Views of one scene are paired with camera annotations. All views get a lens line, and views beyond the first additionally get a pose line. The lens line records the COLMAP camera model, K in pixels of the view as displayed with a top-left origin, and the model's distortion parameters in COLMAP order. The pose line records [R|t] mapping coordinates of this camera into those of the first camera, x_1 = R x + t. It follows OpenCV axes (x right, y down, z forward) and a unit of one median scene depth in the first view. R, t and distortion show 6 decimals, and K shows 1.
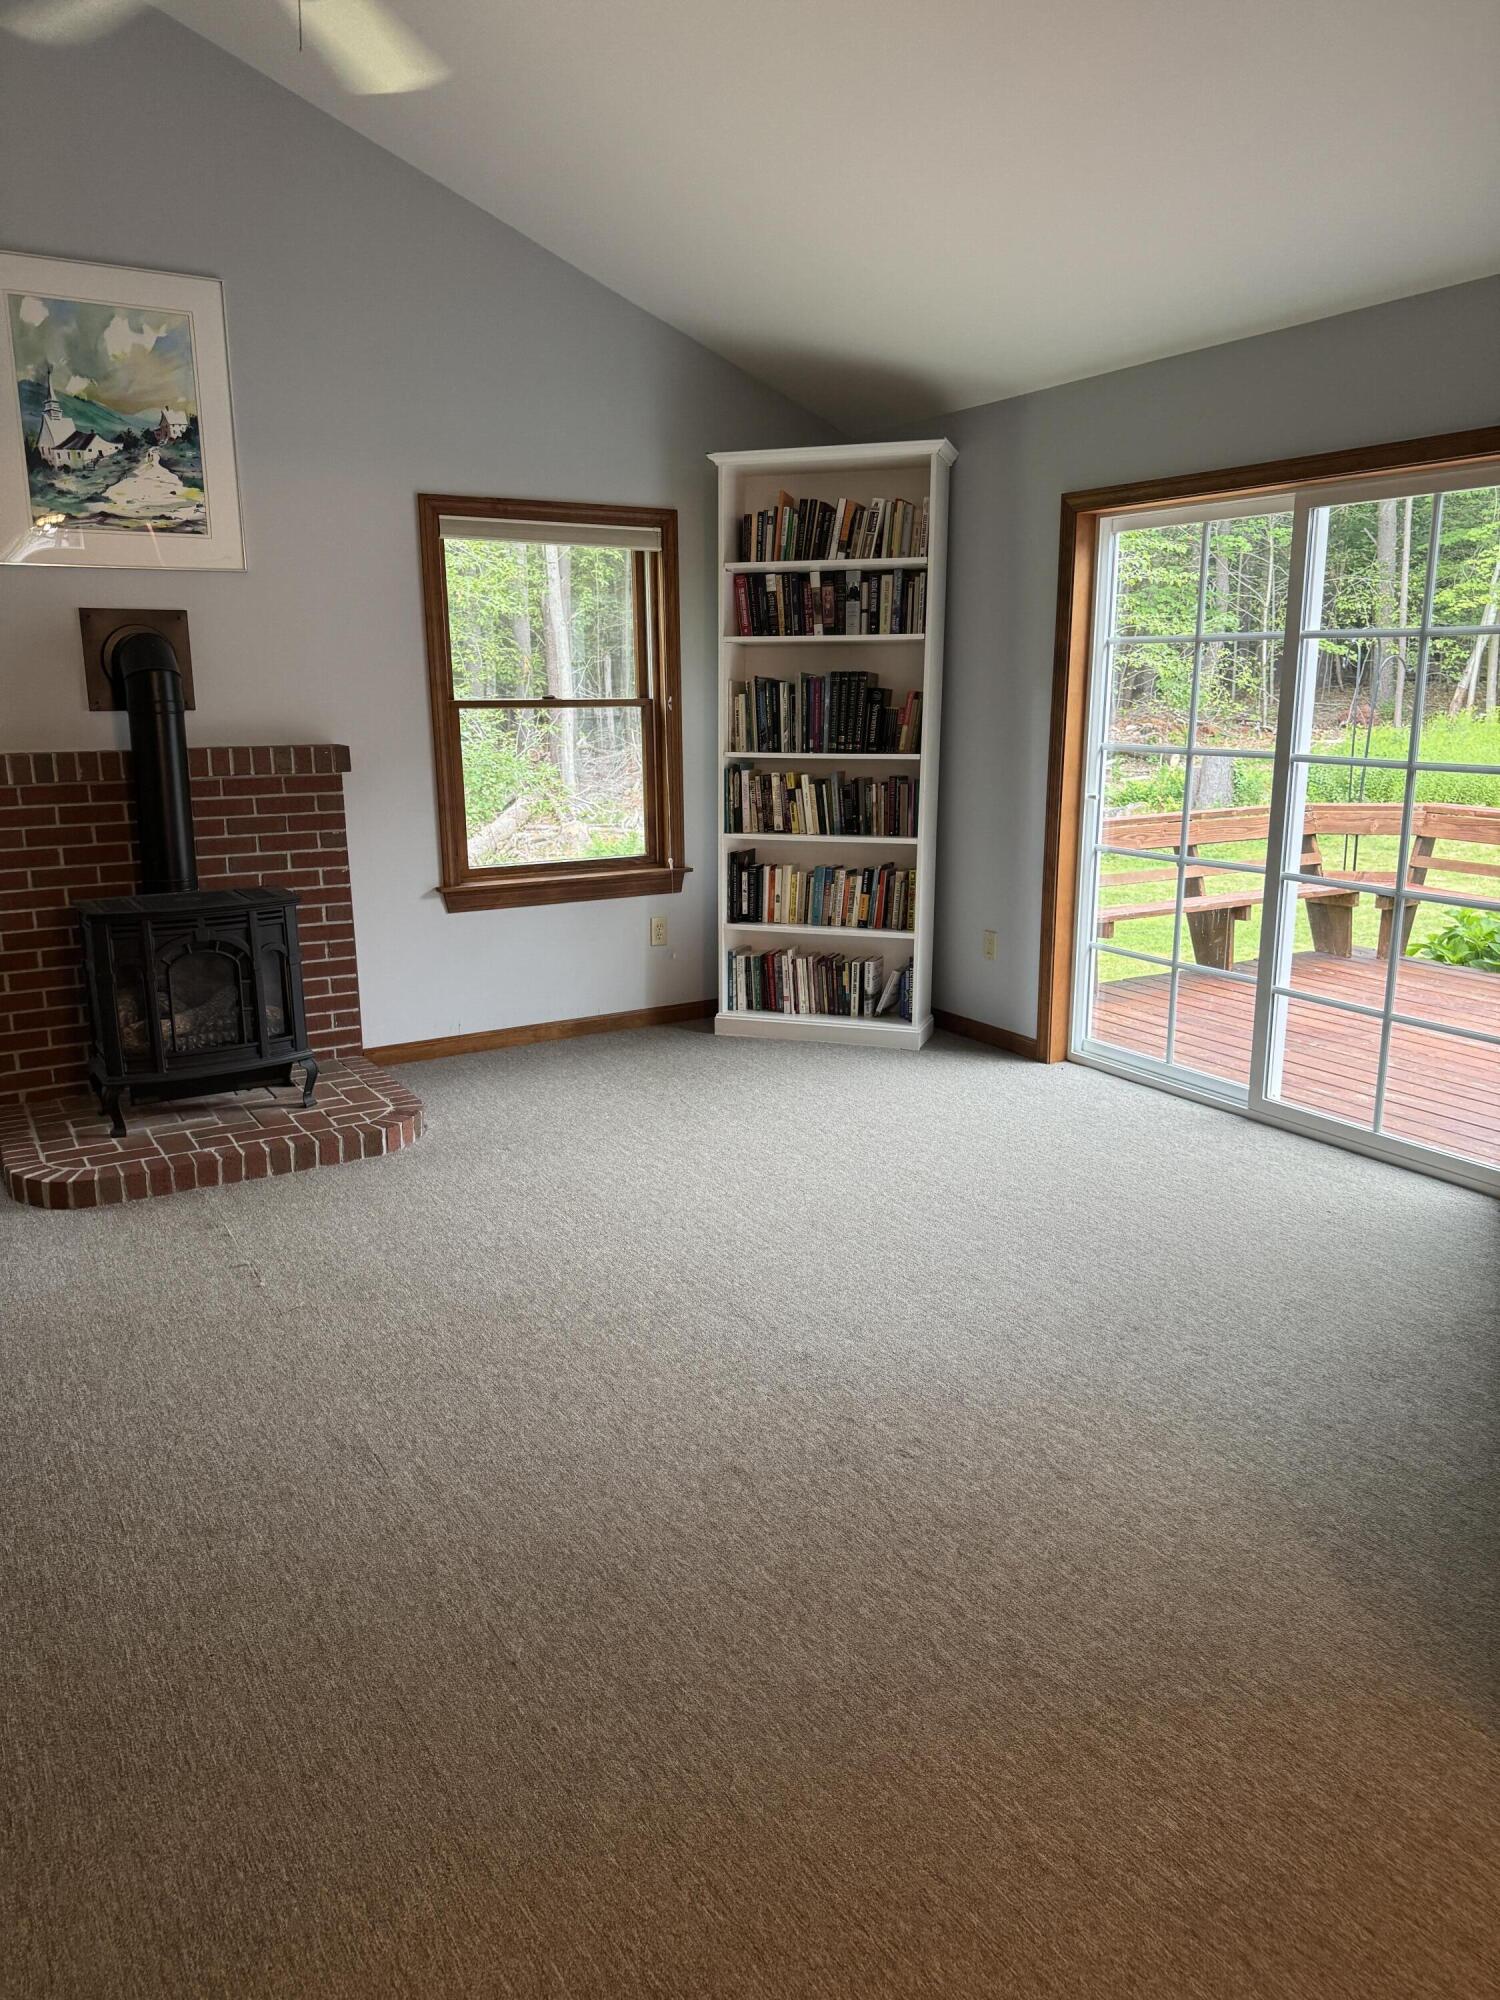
lens RADIAL K [[1411.3, 0, 753.3], [0, 1411.3, 991.4], [0, 0, 1]] dist [0.072646, -0.090340]
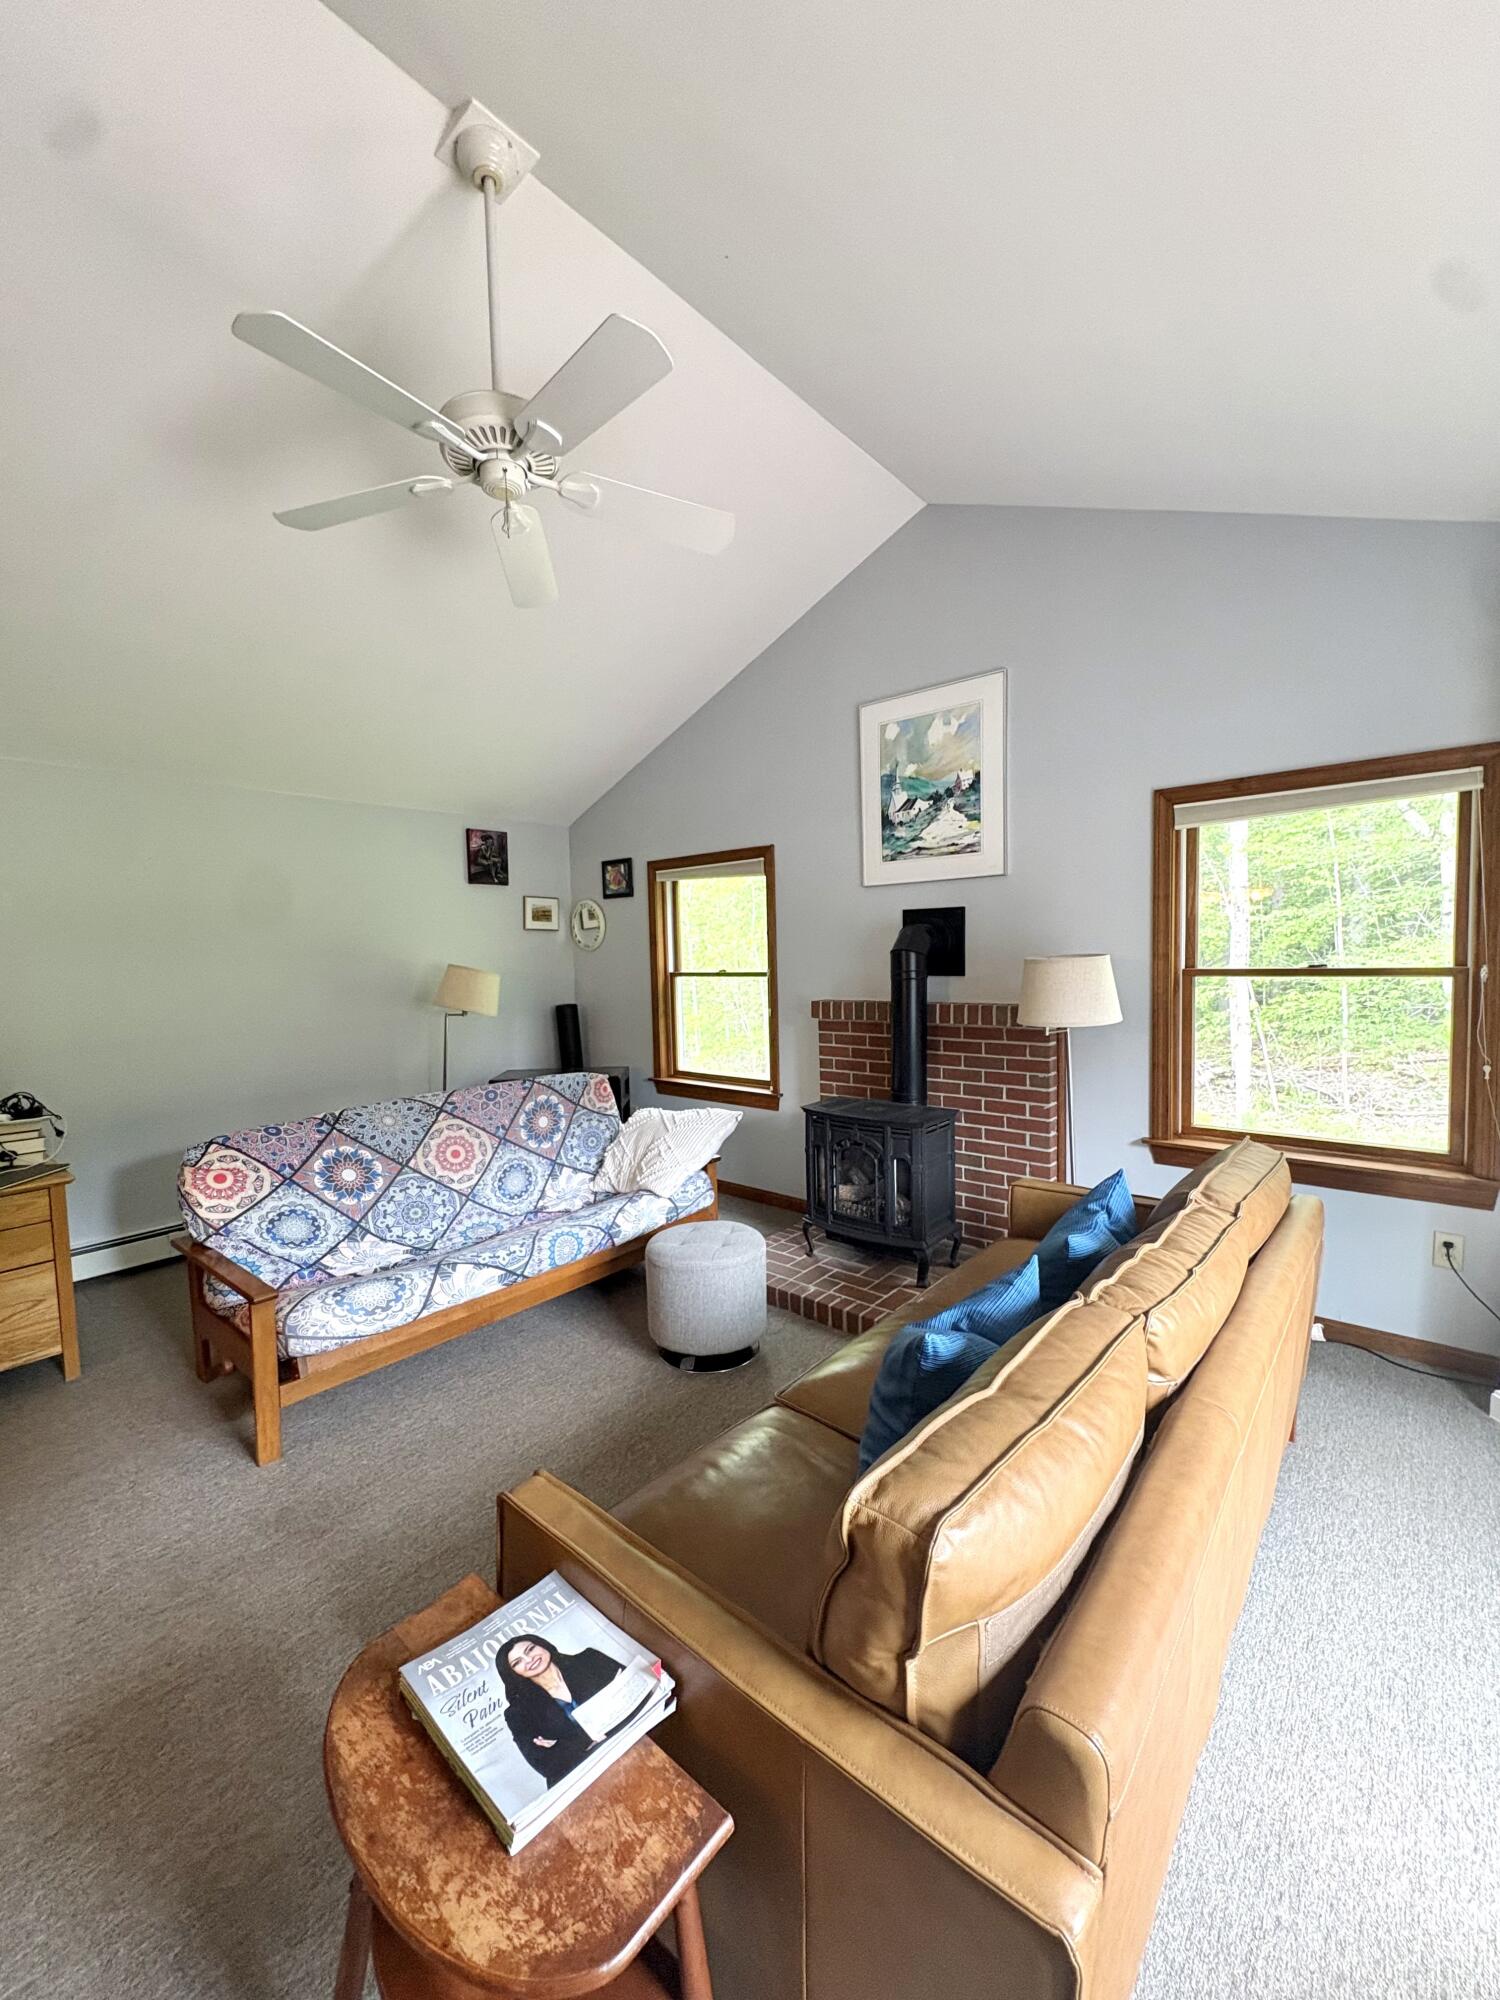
lens RADIAL K [[824.0, 0, 750.8], [0, 824.0, 999.3], [0, 0, 1]] dist [0.028116, 0.000689]
pose [[0.312964, 0.053932, -0.948232, 0.320438], [-0.183056, 0.983092, -0.004503, -0.138041], [0.931957, 0.174989, 0.317545, 0.575427]]
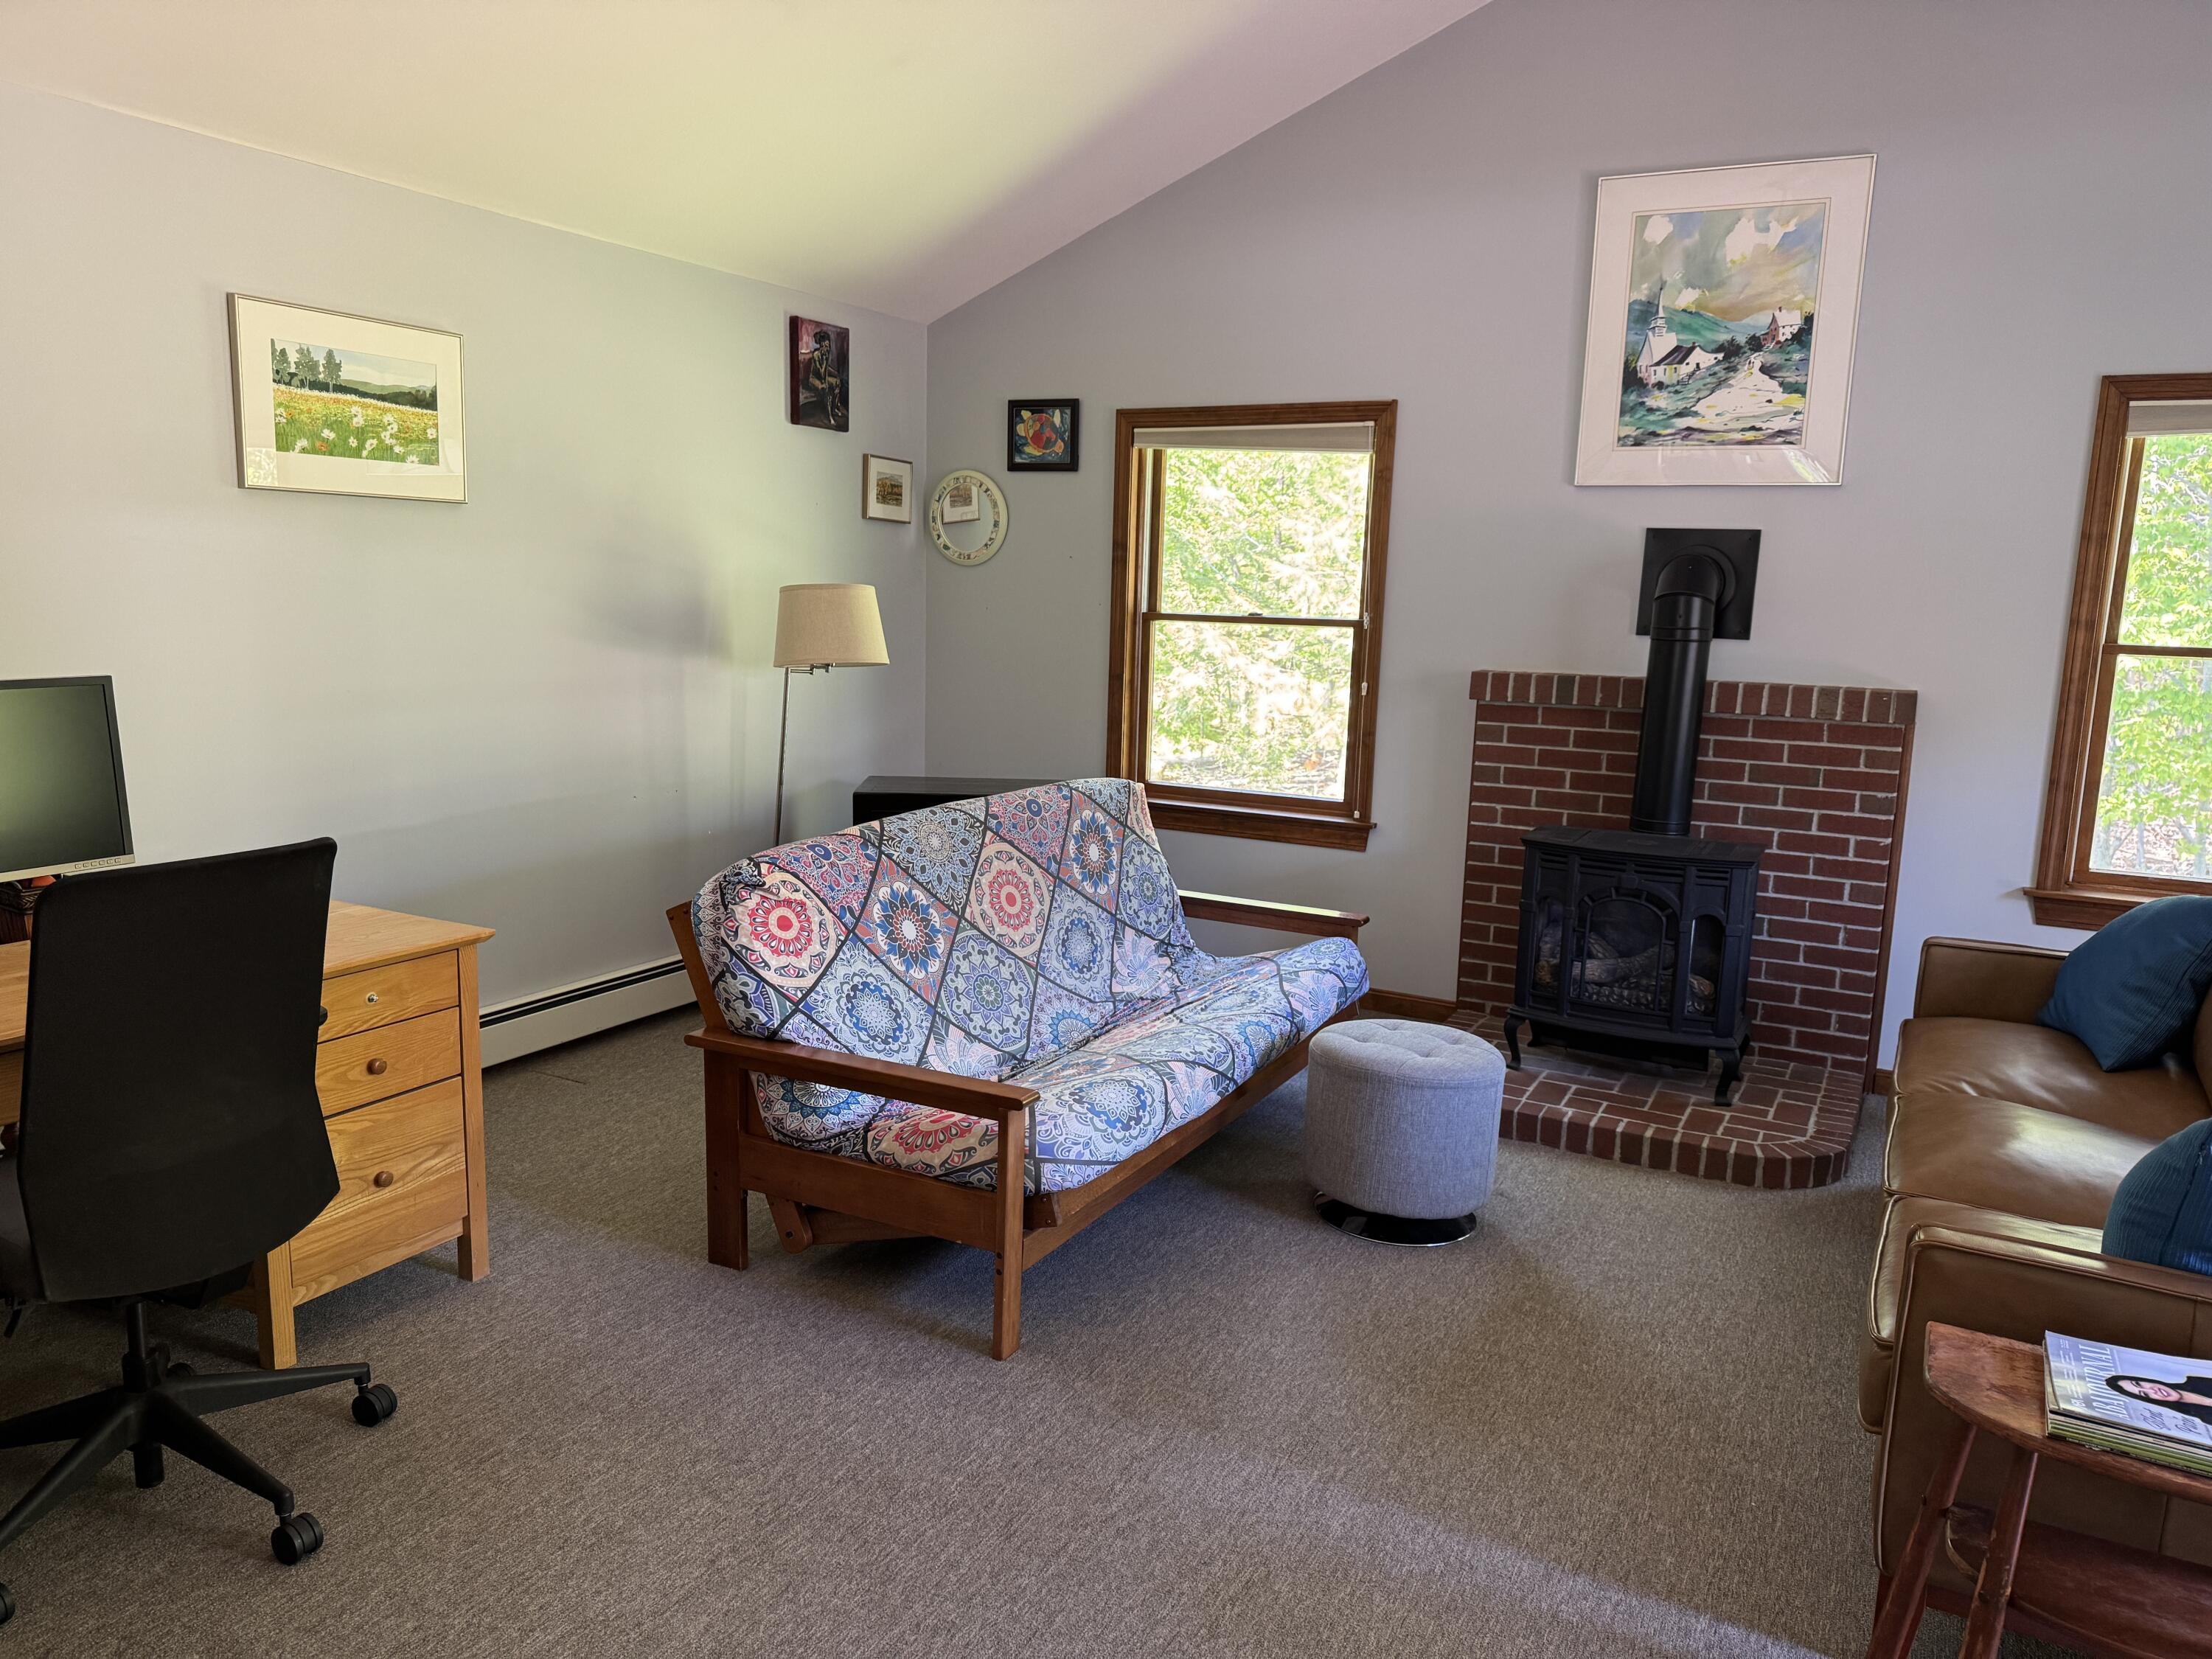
lens RADIAL K [[1560.9, 0, 1107.5], [0, 1560.9, 838.3], [0, 0, 1]] dist [0.072646, -0.090340]
pose [[0.510960, 0.160958, -0.844401, 0.265032], [-0.219813, 0.974119, 0.052672, -0.042169], [0.831025, 0.158697, 0.533116, 0.169487]]
